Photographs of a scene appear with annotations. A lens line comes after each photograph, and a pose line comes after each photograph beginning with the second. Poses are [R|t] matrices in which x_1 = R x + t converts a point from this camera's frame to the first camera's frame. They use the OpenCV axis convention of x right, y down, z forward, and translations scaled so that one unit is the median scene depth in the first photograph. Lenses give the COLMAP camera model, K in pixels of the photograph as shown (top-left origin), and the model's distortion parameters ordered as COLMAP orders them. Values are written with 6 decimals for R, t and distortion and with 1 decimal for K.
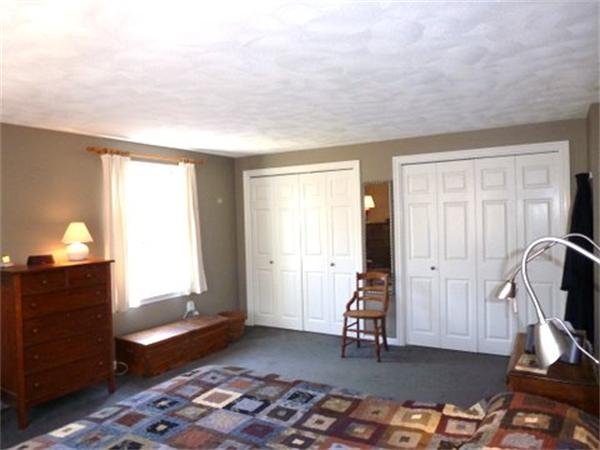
lens RADIAL K [[439.3, 0, 300.0], [0, 439.3, 225.0], [0, 0, 1]] dist [-0.055917, 0.006943]
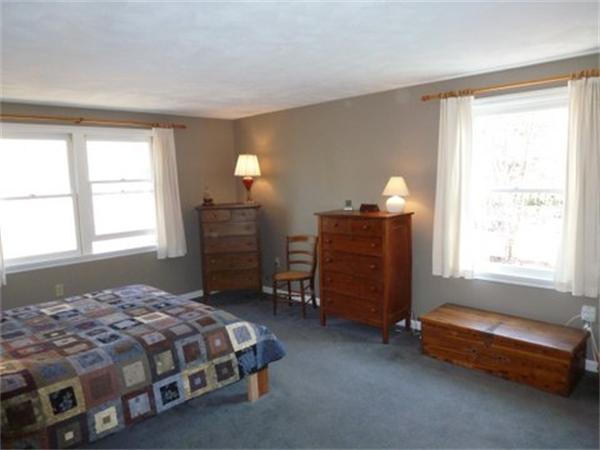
lens RADIAL K [[439.3, 0, 300.0], [0, 439.3, 225.0], [0, 0, 1]] dist [-0.055917, 0.006943]
pose [[-0.234356, 0.146812, -0.961001, 0.944619], [0.018713, 0.989029, 0.146530, -0.081821], [0.971971, 0.016357, -0.234532, 1.706487]]
